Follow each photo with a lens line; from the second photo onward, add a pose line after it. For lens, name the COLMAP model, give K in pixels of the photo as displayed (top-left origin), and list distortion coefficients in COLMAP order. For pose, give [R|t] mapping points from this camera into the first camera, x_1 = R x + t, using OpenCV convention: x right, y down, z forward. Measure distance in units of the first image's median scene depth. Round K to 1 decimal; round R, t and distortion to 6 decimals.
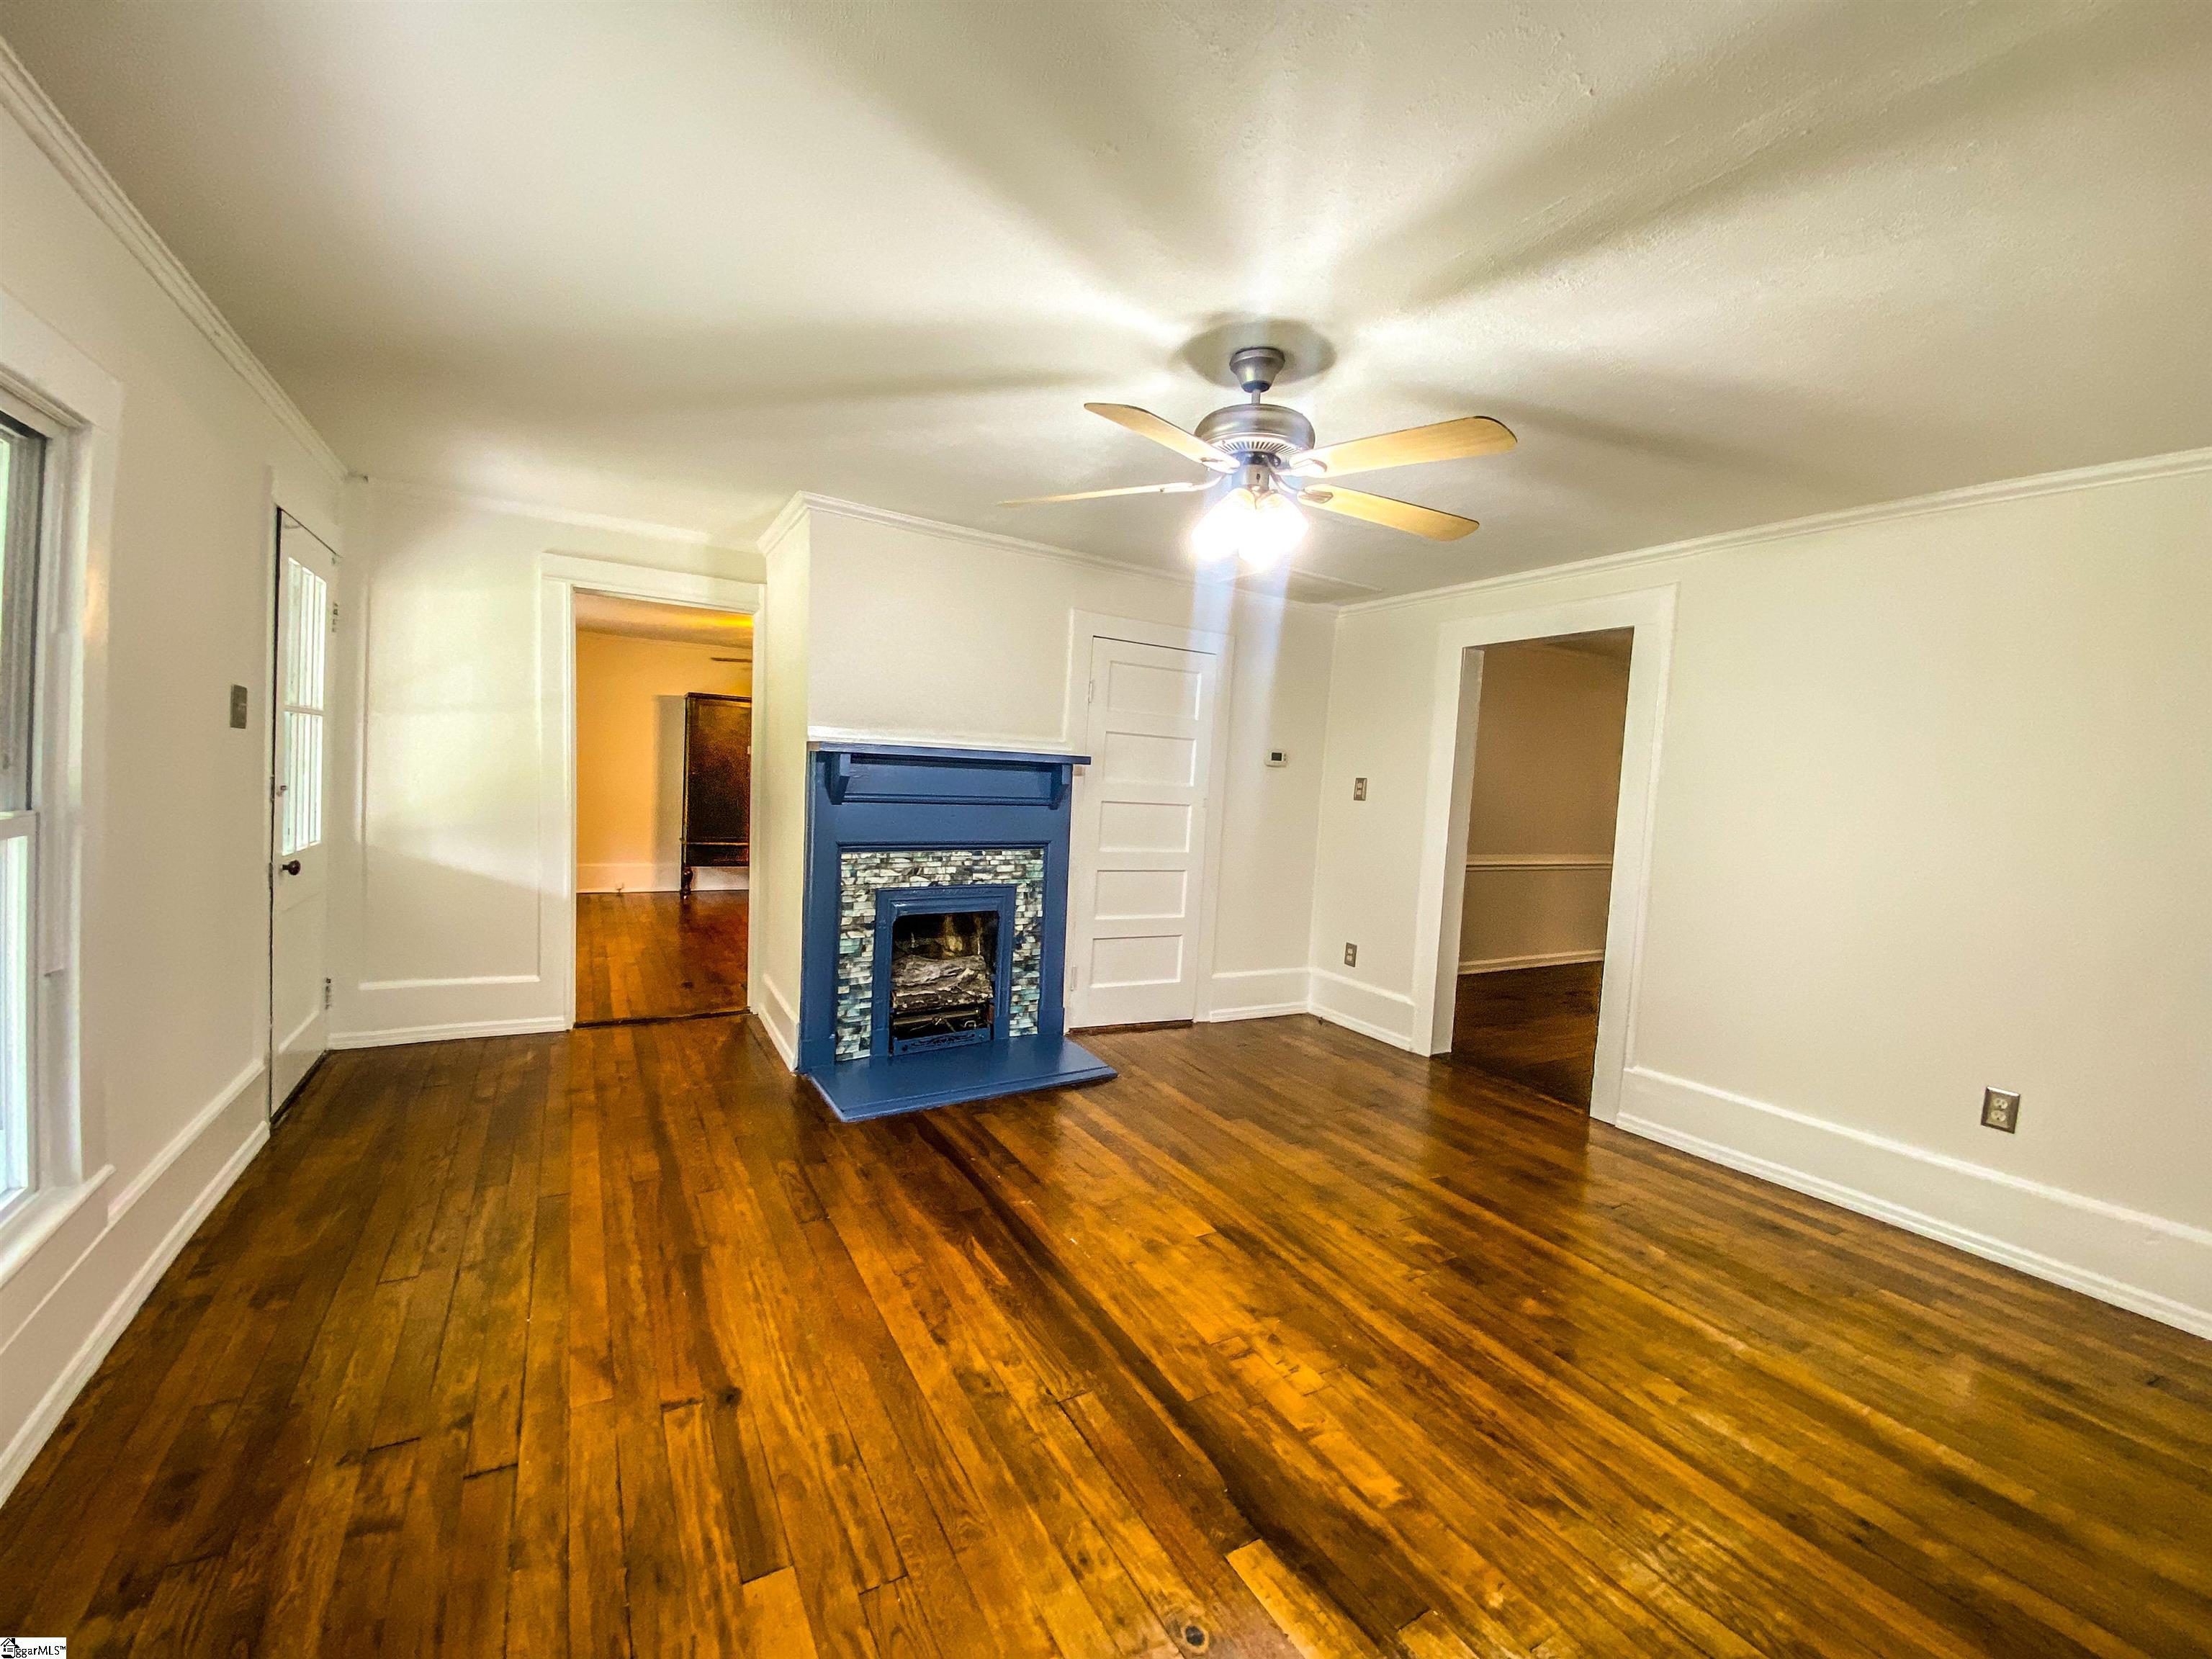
lens RADIAL K [[880.9, 0, 1061.6], [0, 880.9, 811.1], [0, 0, 1]] dist [0.017327, -0.017753]
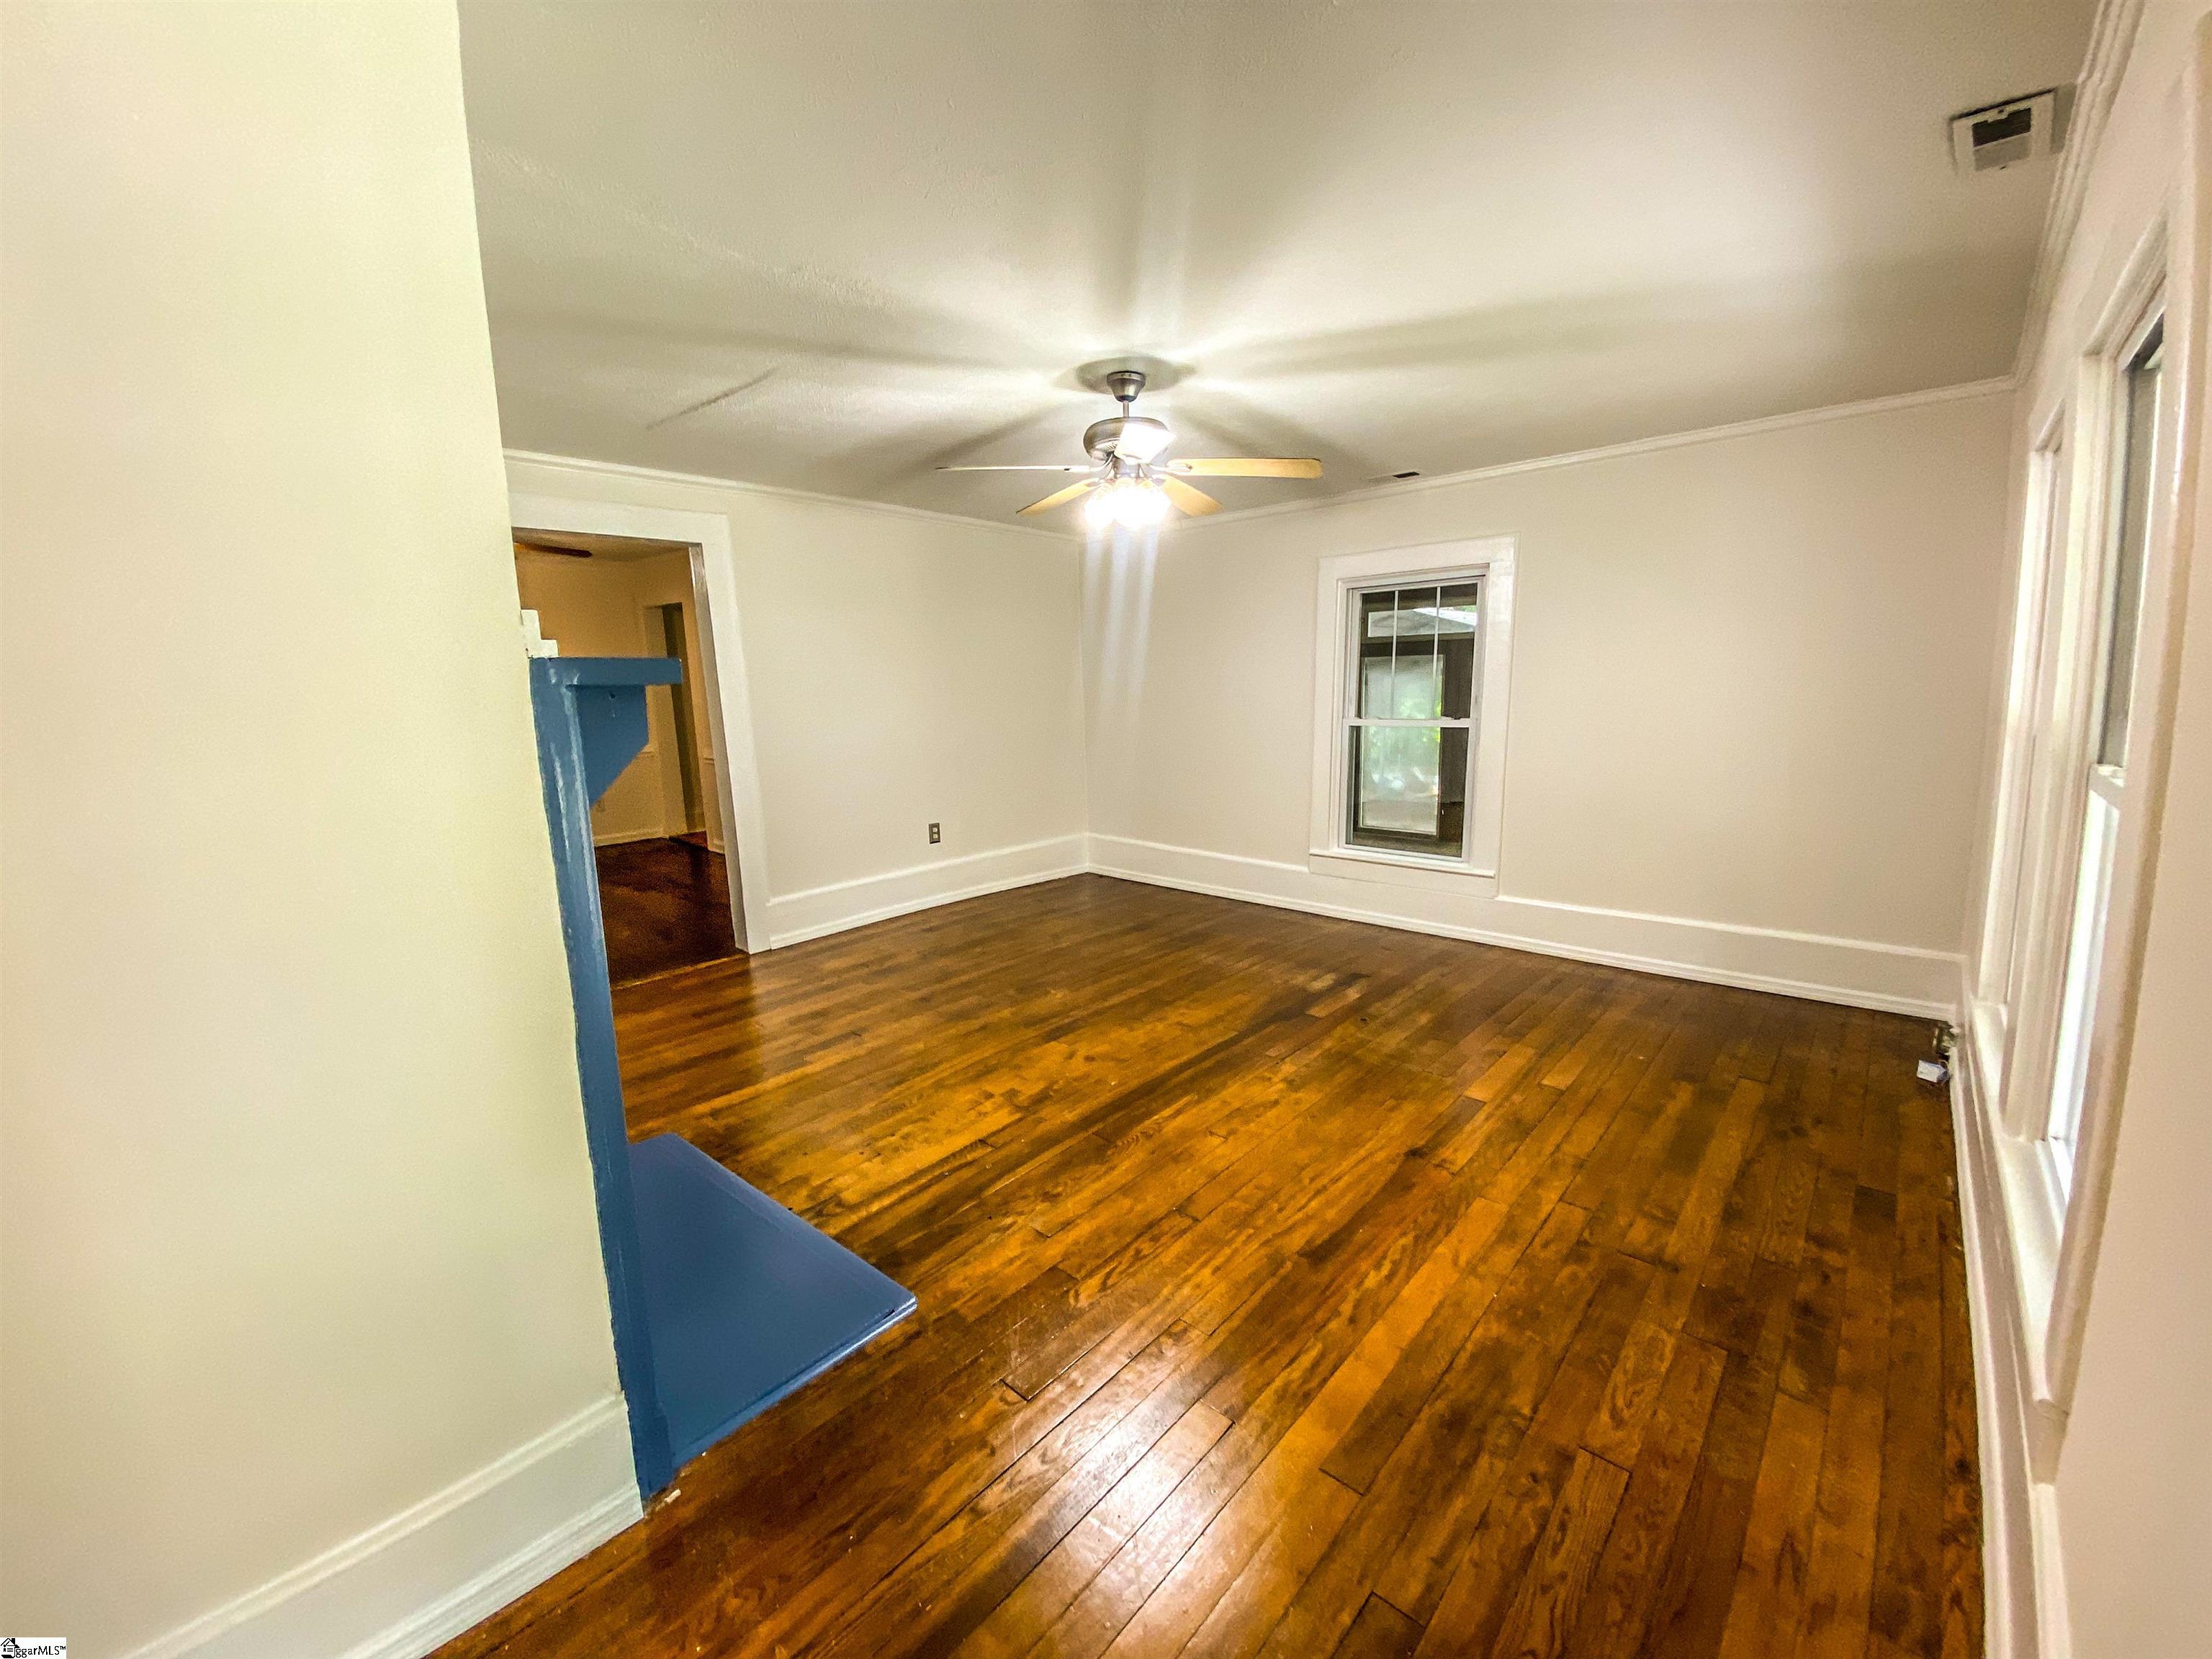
lens RADIAL K [[896.7, 0, 1096.6], [0, 896.7, 829.4], [0, 0, 1]] dist [0.043560, -0.029087]
pose [[-0.331575, -0.200633, 0.921848, -1.192791], [0.051531, 0.971815, 0.230043, -0.156435], [-0.942020, 0.123780, -0.311891, 1.553629]]
